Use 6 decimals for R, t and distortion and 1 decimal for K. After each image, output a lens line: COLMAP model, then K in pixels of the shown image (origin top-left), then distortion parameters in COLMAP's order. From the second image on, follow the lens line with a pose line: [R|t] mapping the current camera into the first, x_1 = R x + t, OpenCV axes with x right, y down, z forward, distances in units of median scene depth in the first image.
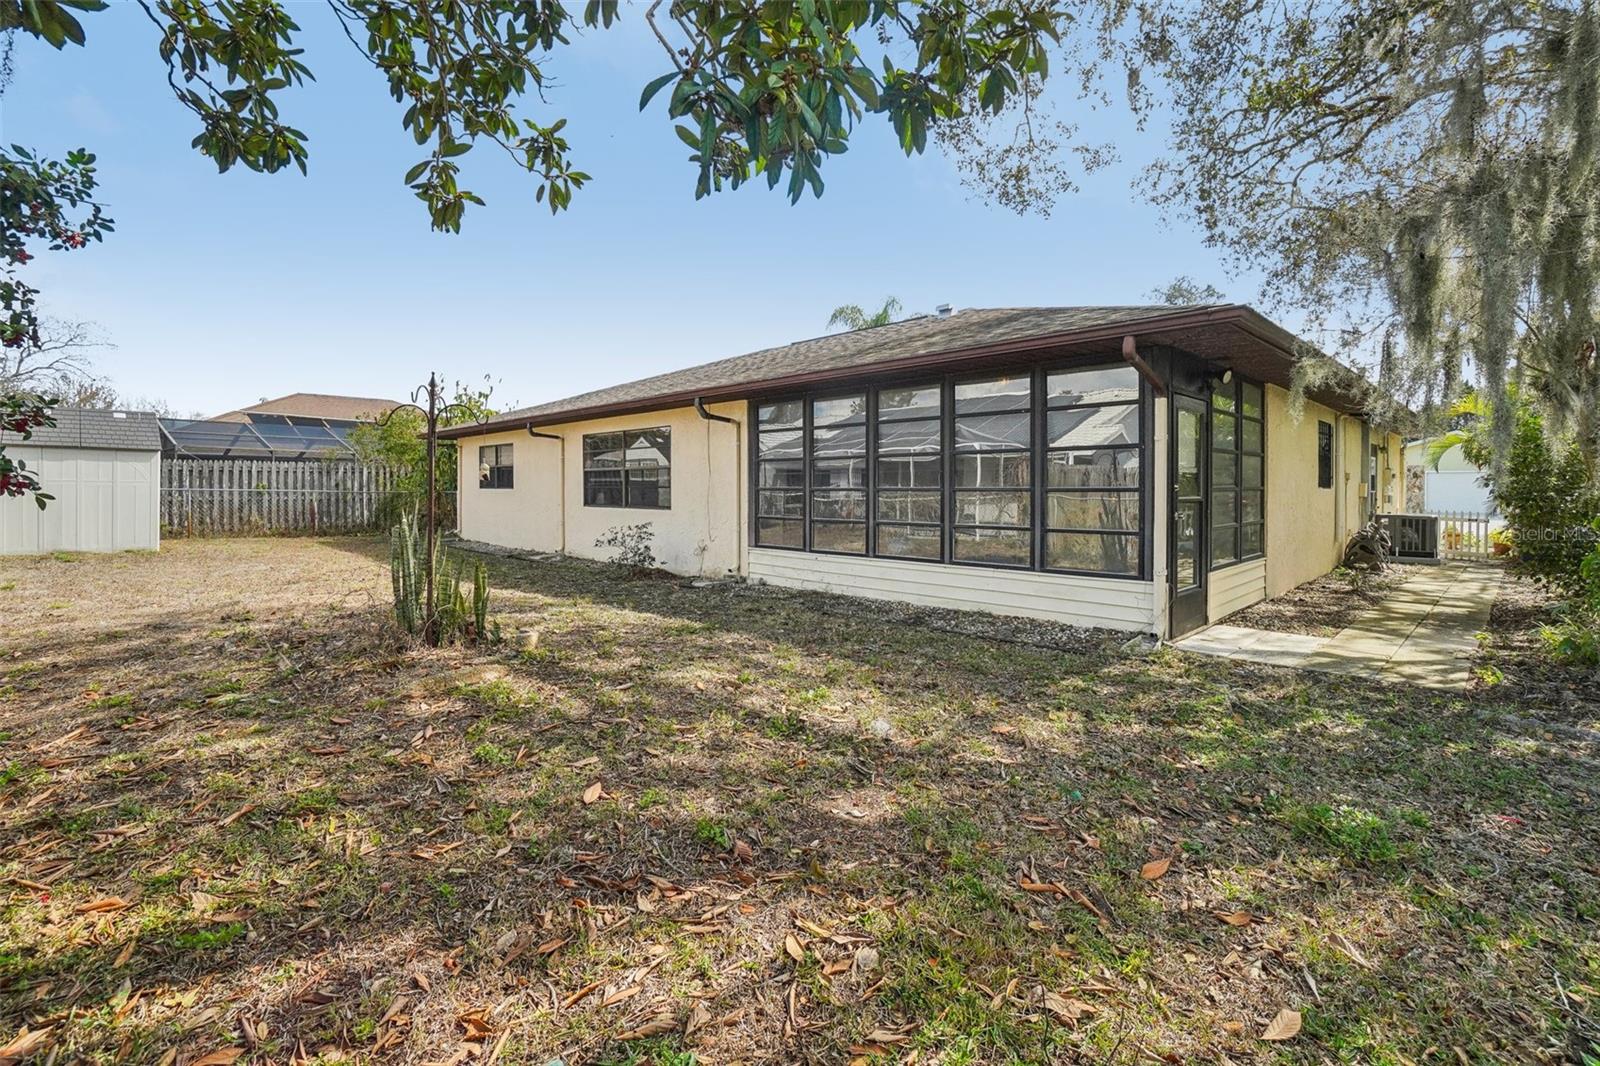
lens RADIAL K [[732.1, 0, 800.2], [0, 732.1, 511.8], [0, 0, 1]] dist [-0.058106, 0.021578]
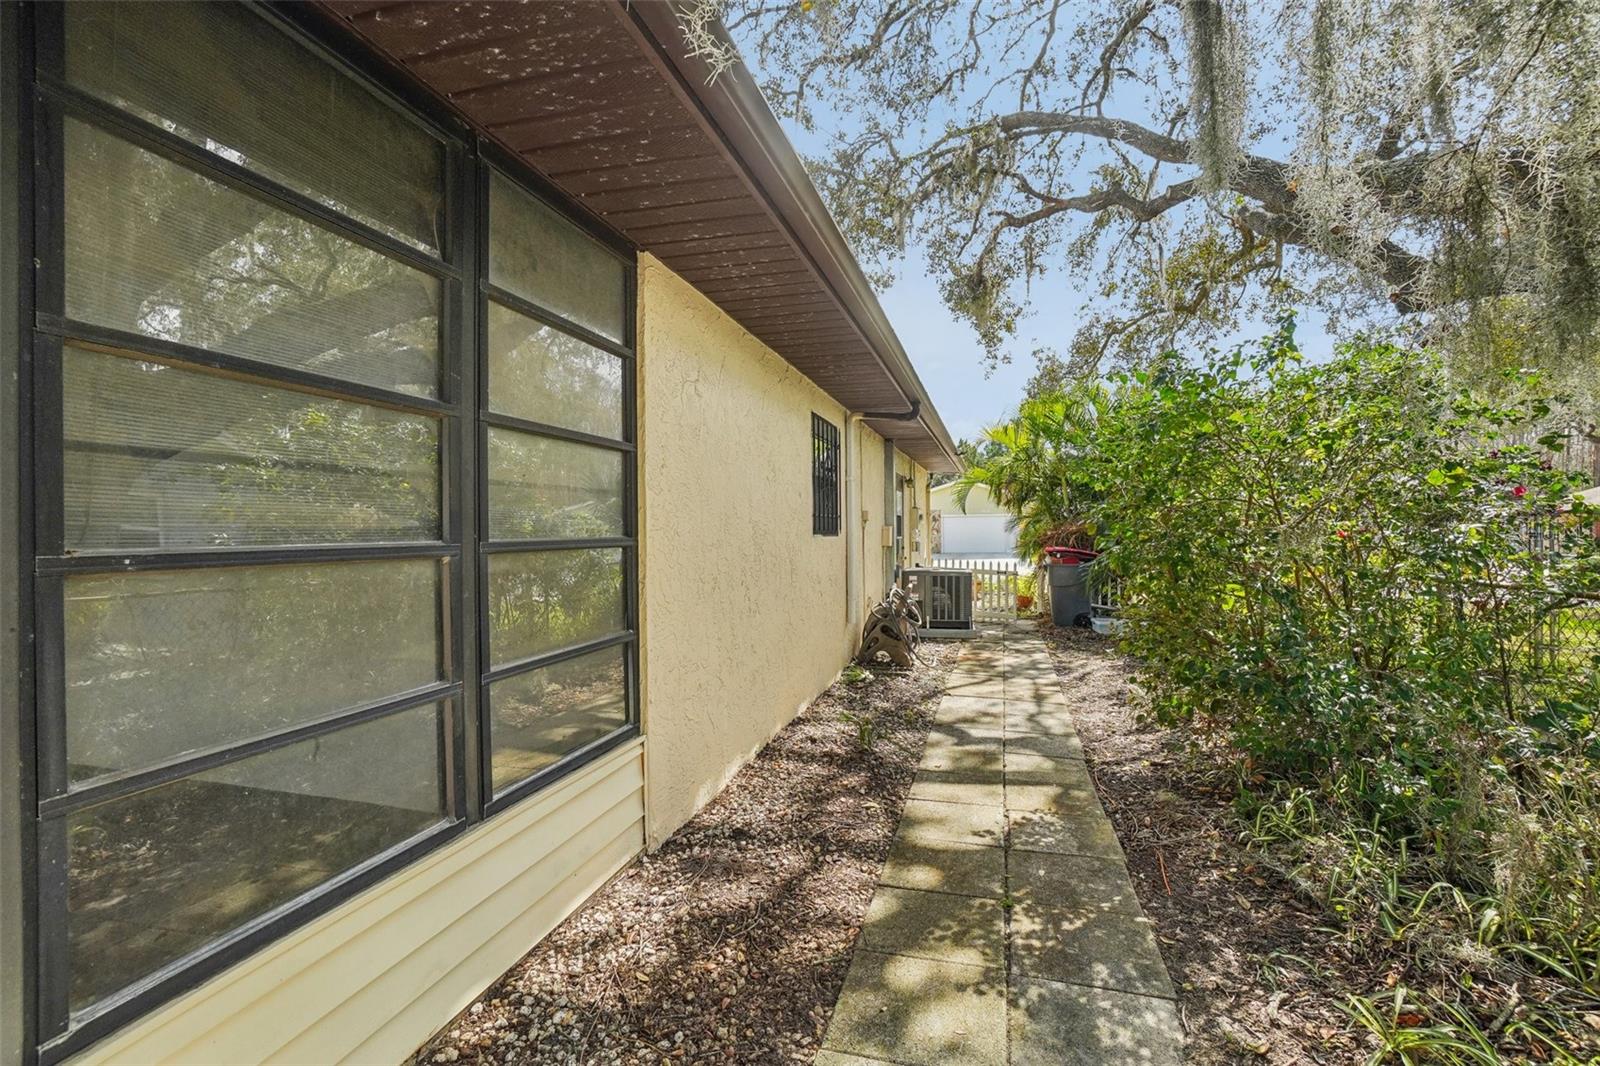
lens RADIAL K [[718.8, 0, 787.4], [0, 718.8, 519.0], [0, 0, 1]] dist [-0.044254, 0.017975]
pose [[0.869437, 0.009377, 0.493955, 0.385866], [0.014028, 0.998948, -0.043654, -0.018809], [-0.493845, 0.044884, 0.868391, 0.469630]]
